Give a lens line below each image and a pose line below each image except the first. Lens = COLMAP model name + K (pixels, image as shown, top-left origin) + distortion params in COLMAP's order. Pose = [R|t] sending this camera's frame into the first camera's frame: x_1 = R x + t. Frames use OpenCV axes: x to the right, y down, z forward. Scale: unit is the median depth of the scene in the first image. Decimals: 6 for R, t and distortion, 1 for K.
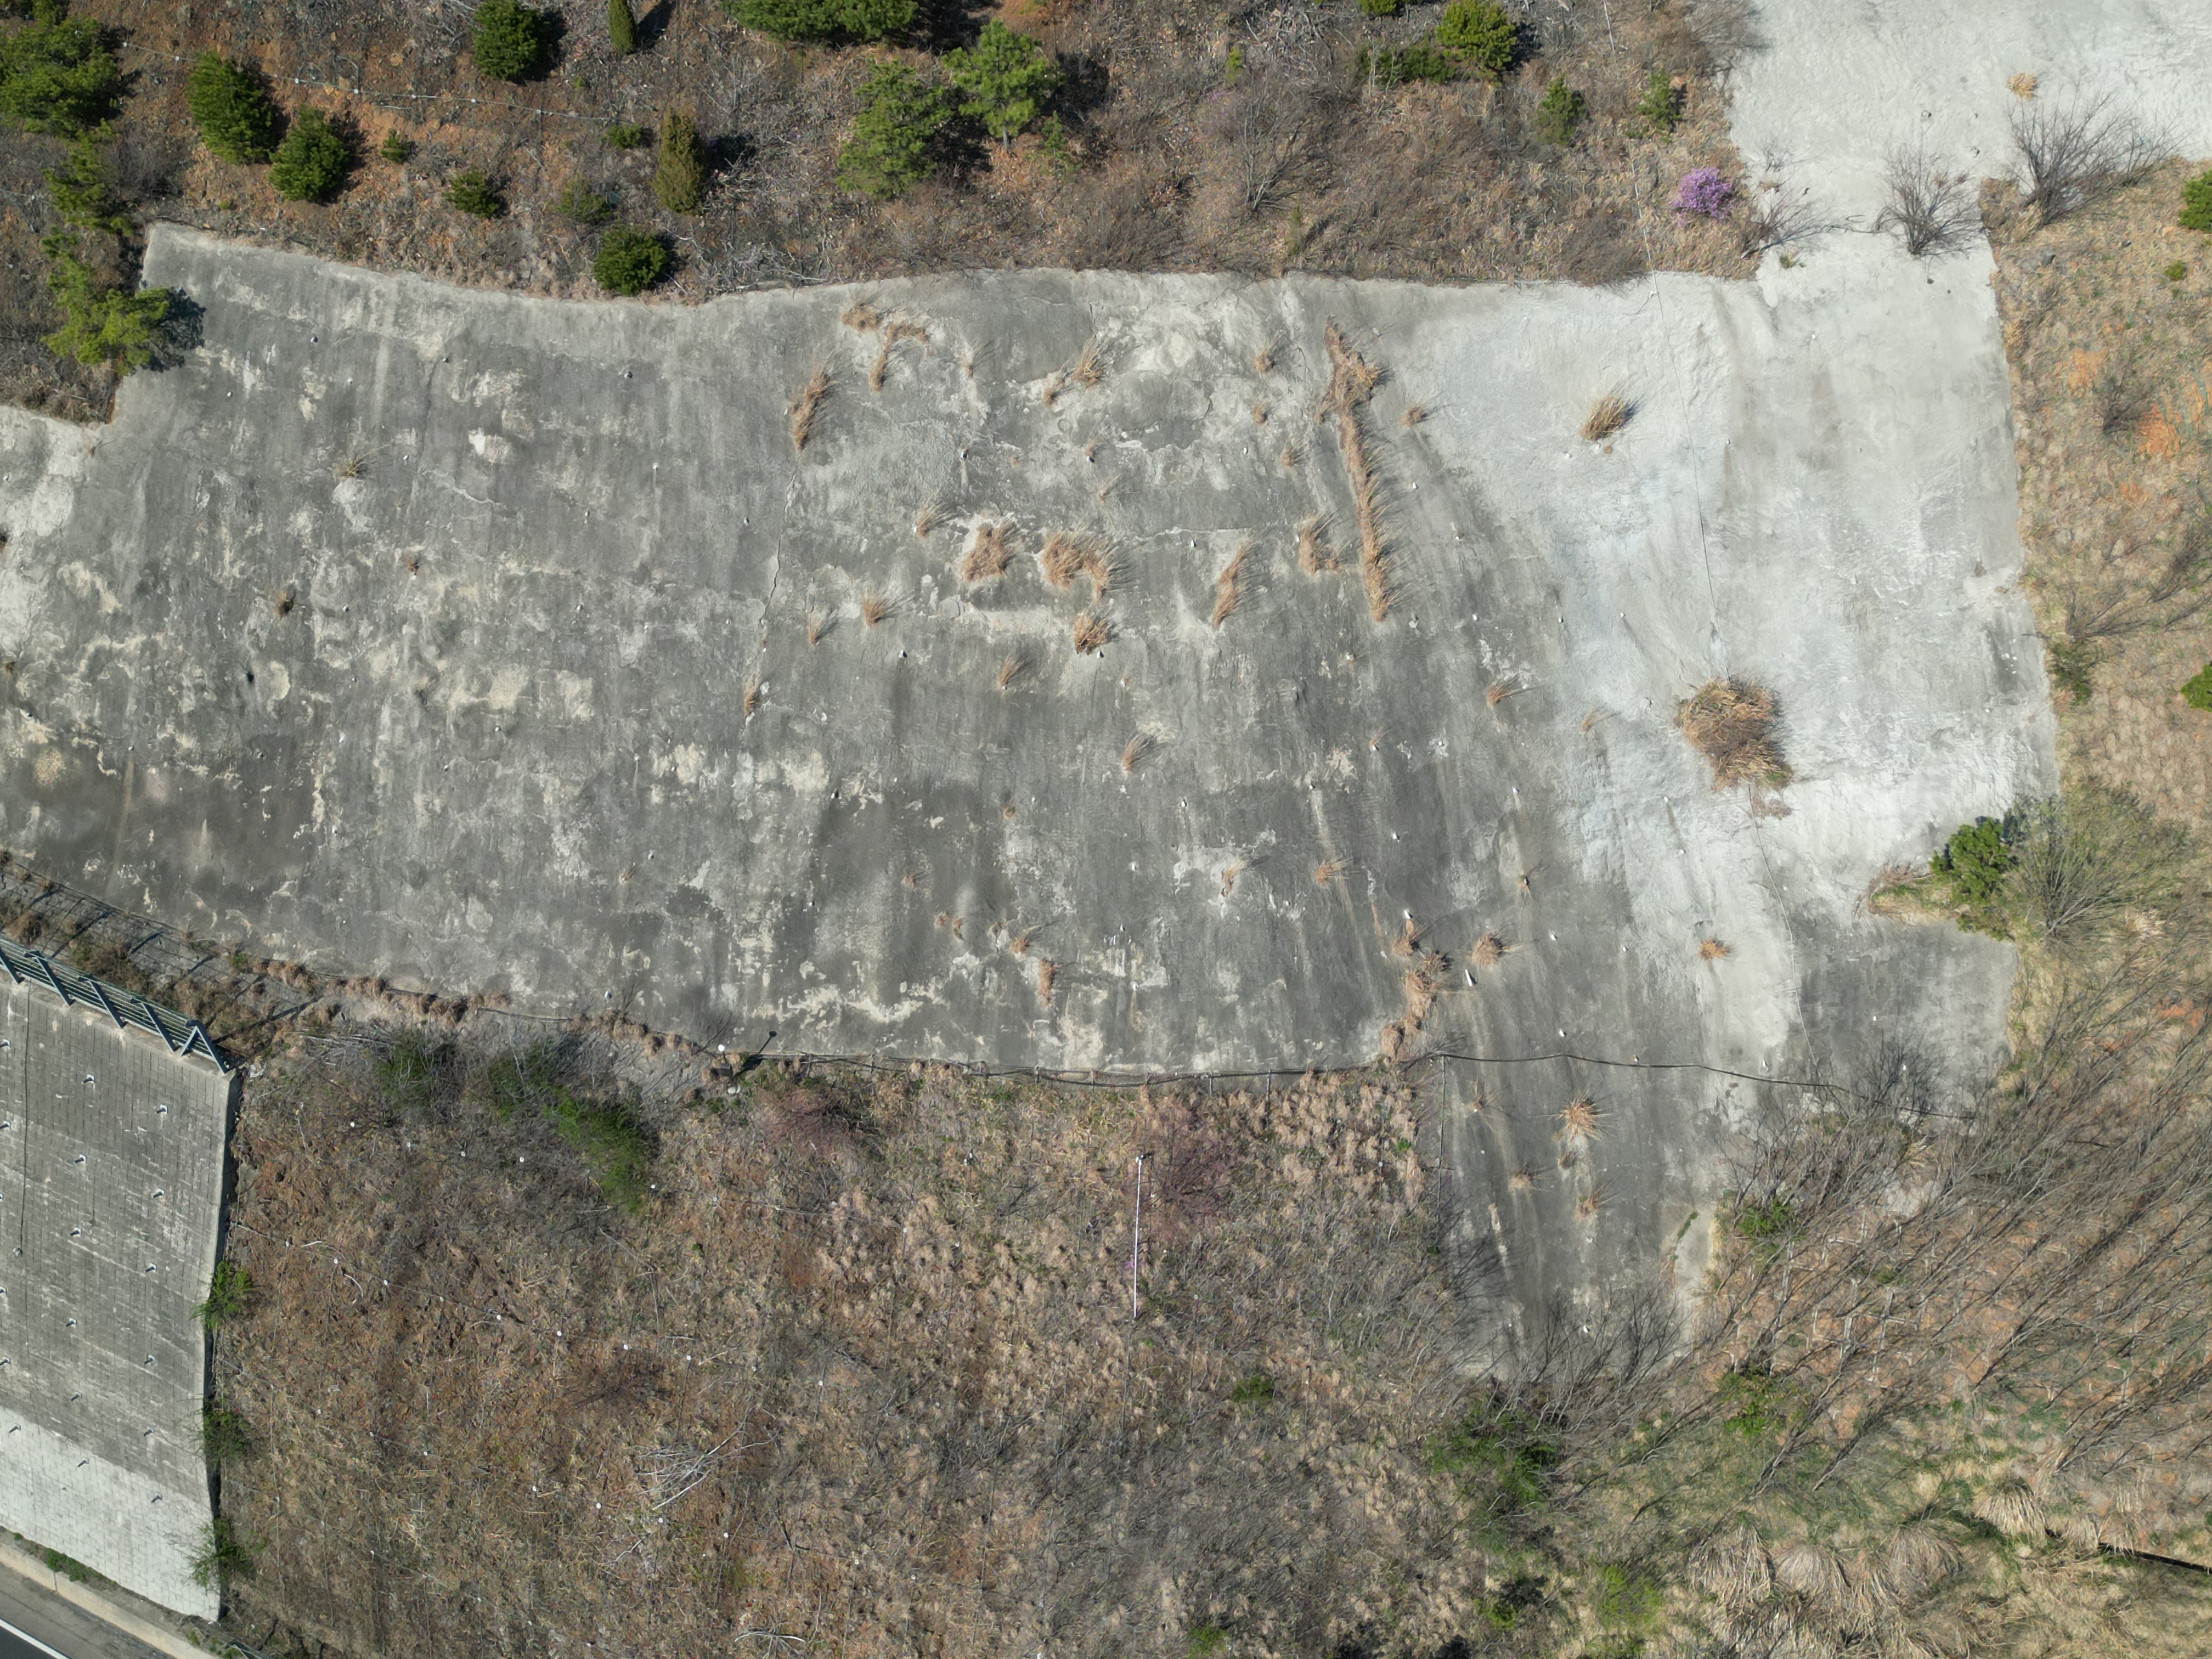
lens RADIAL K [[1961.6, 0, 1119.7], [0, 1961.6, 825.5], [0, 0, 1]] dist [0.141378, -0.264704]
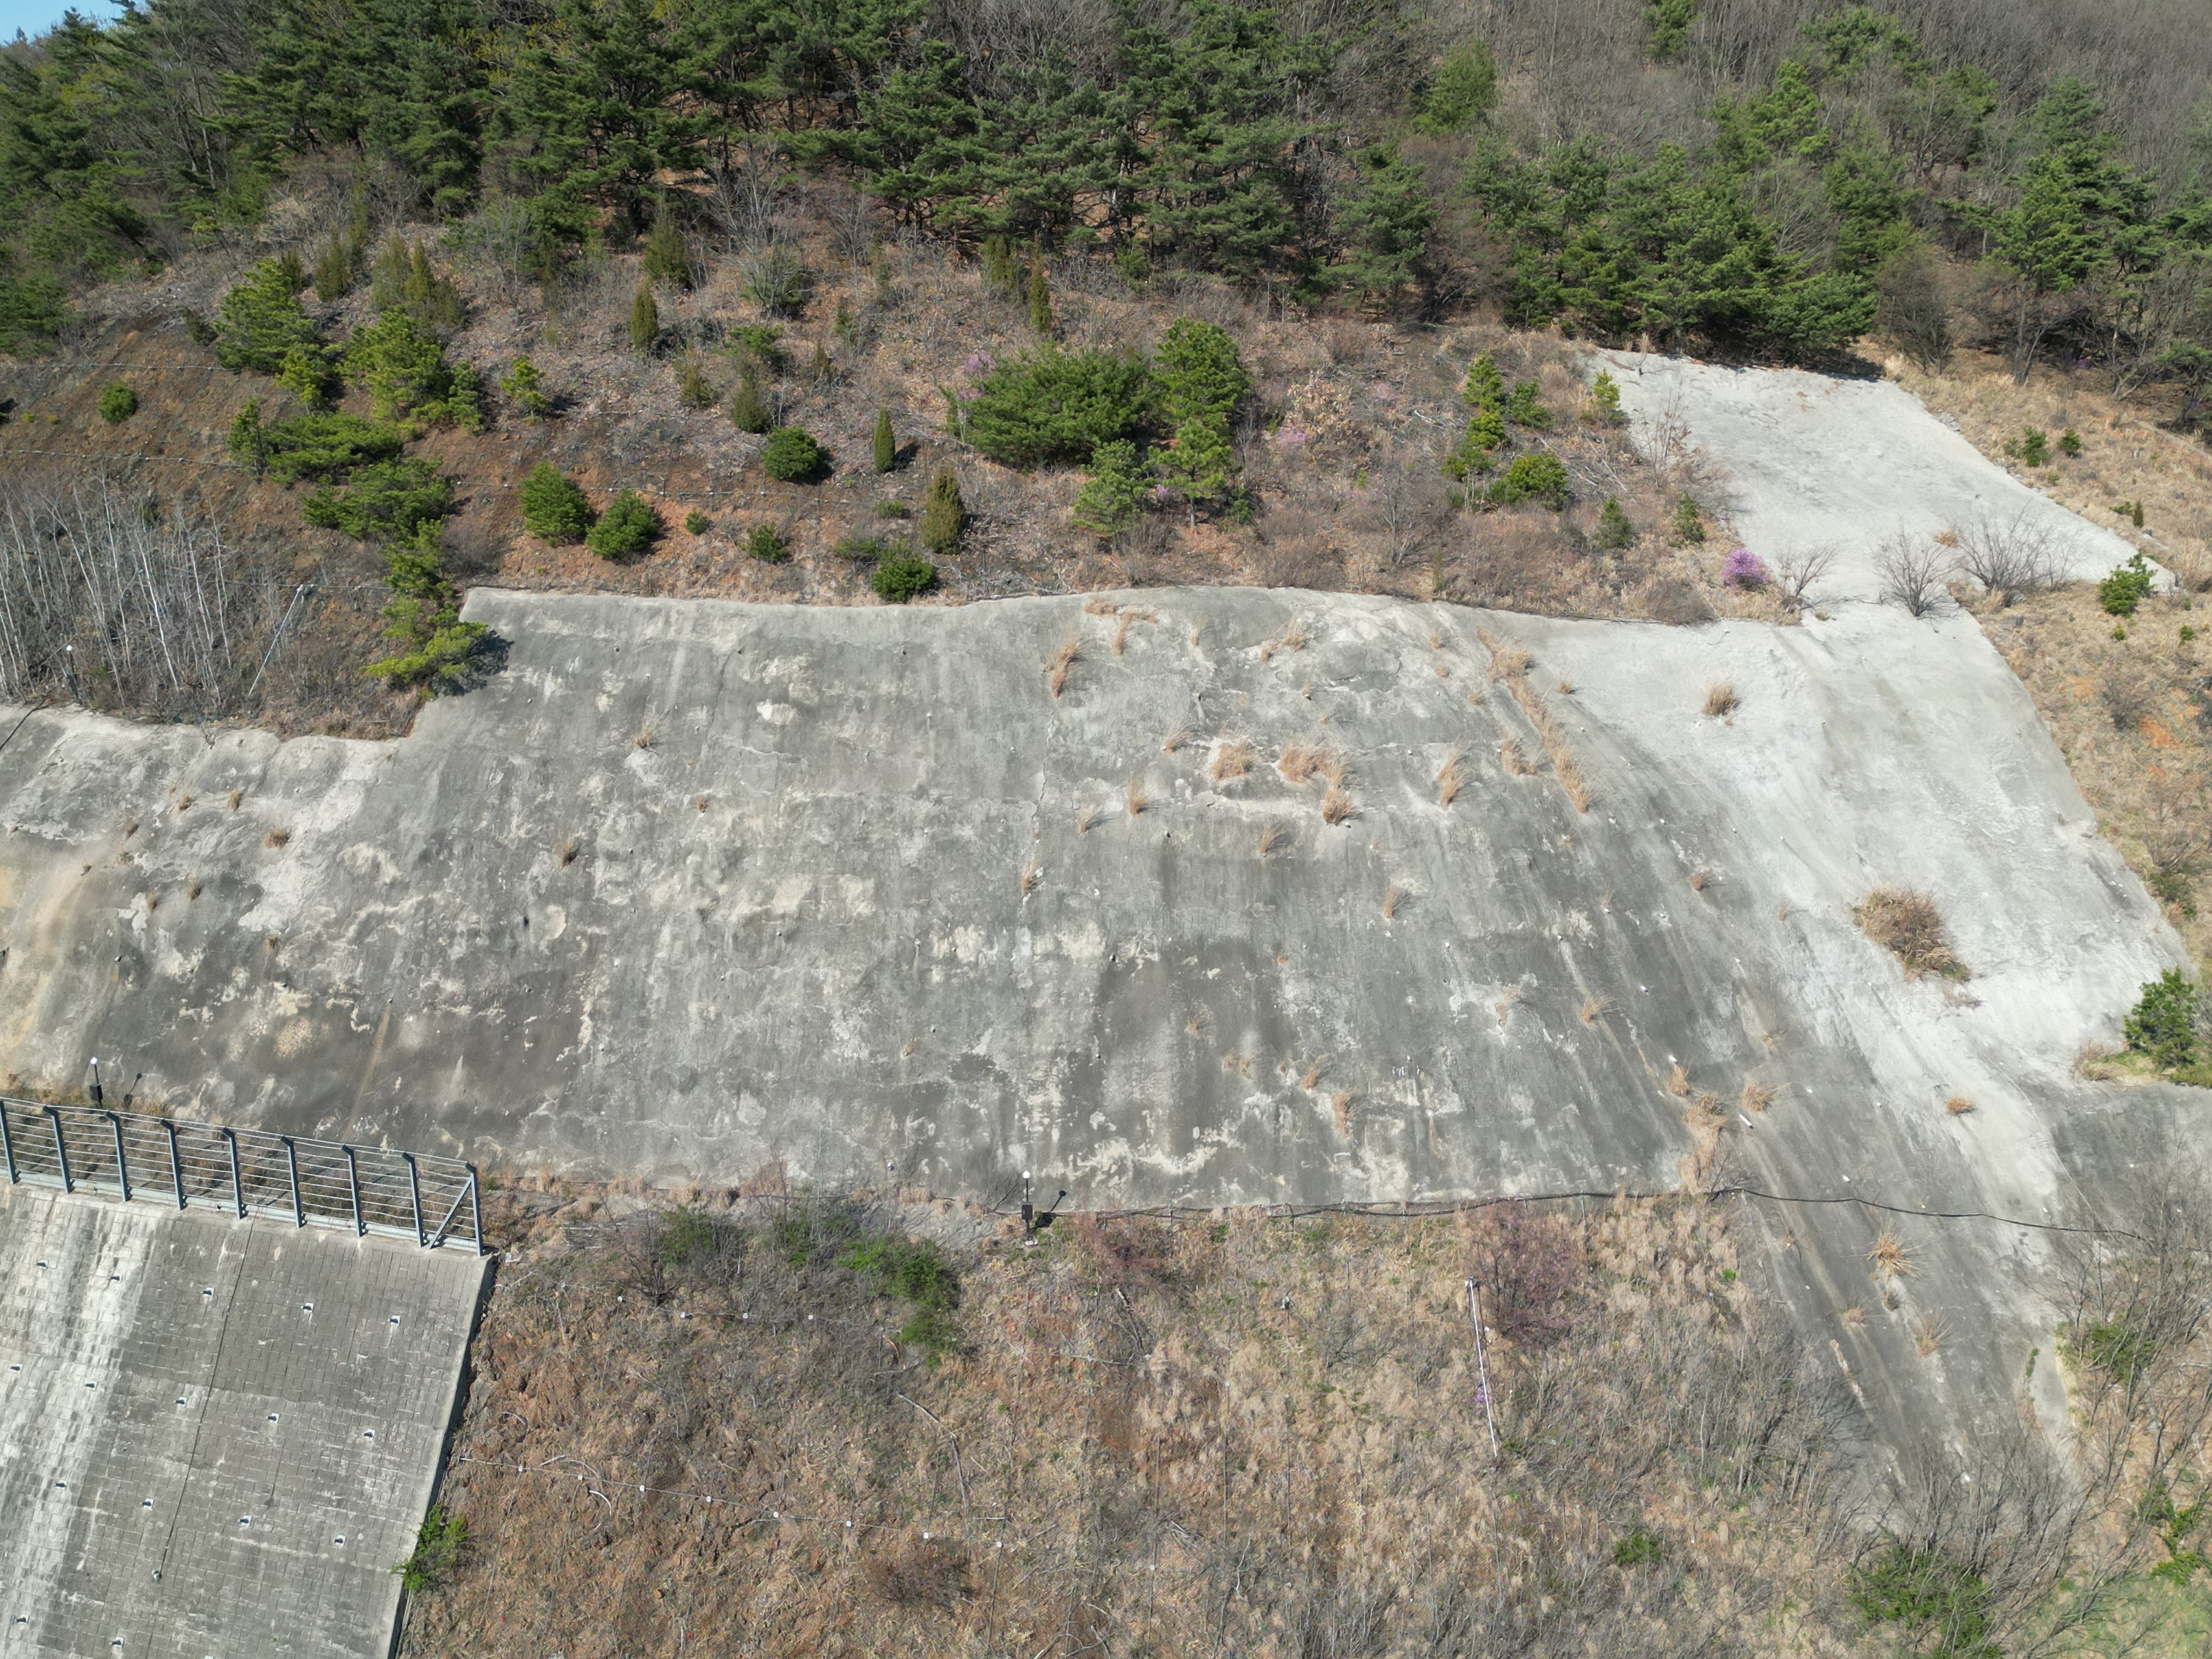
lens RADIAL K [[1961.6, 0, 1119.7], [0, 1961.6, 825.5], [0, 0, 1]] dist [0.141378, -0.264704]
pose [[0.992820, -0.033503, 0.114828, -0.253166], [0.092213, 0.825821, -0.556343, 0.492848], [-0.076188, 0.562937, 0.822981, 0.110294]]
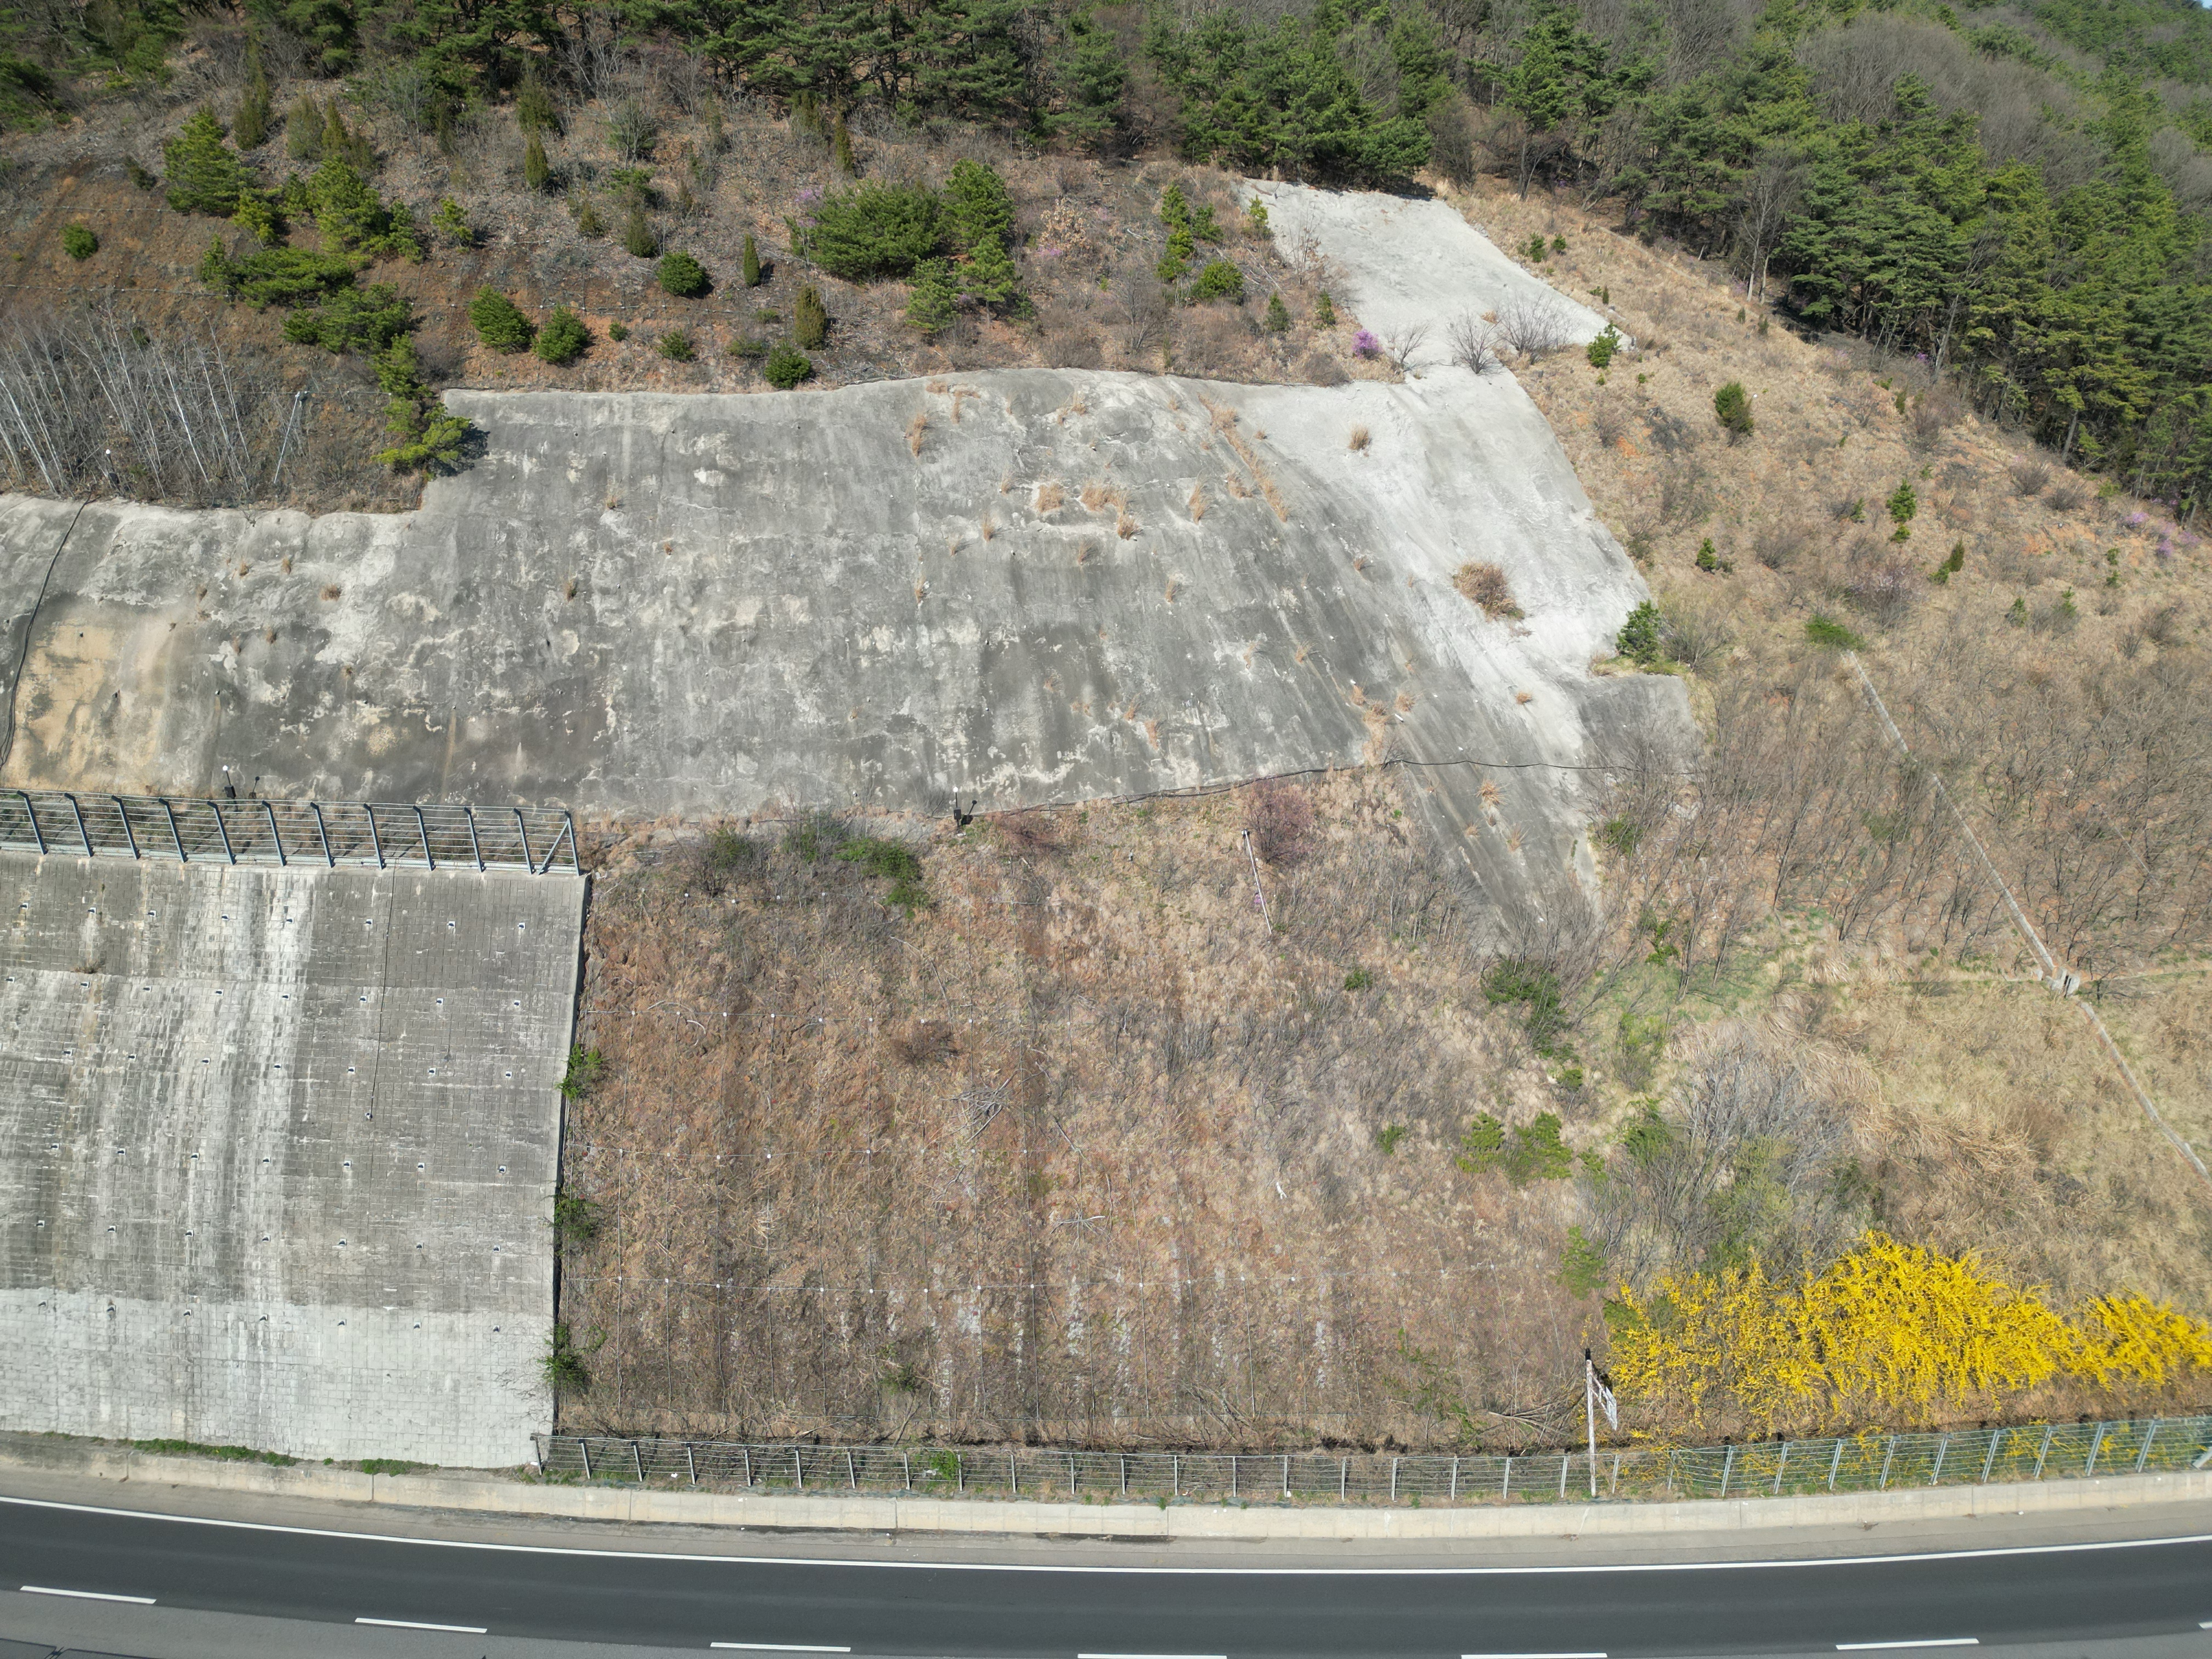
lens RADIAL K [[1548.8, 0, 1123.9], [0, 1548.8, 818.3], [0, 0, 1]] dist [0.077518, -0.078431]
pose [[0.943894, -0.141845, 0.298235, -0.408164], [0.253798, 0.889380, -0.380250, 0.564801], [-0.211307, 0.434607, 0.875481, 0.012103]]
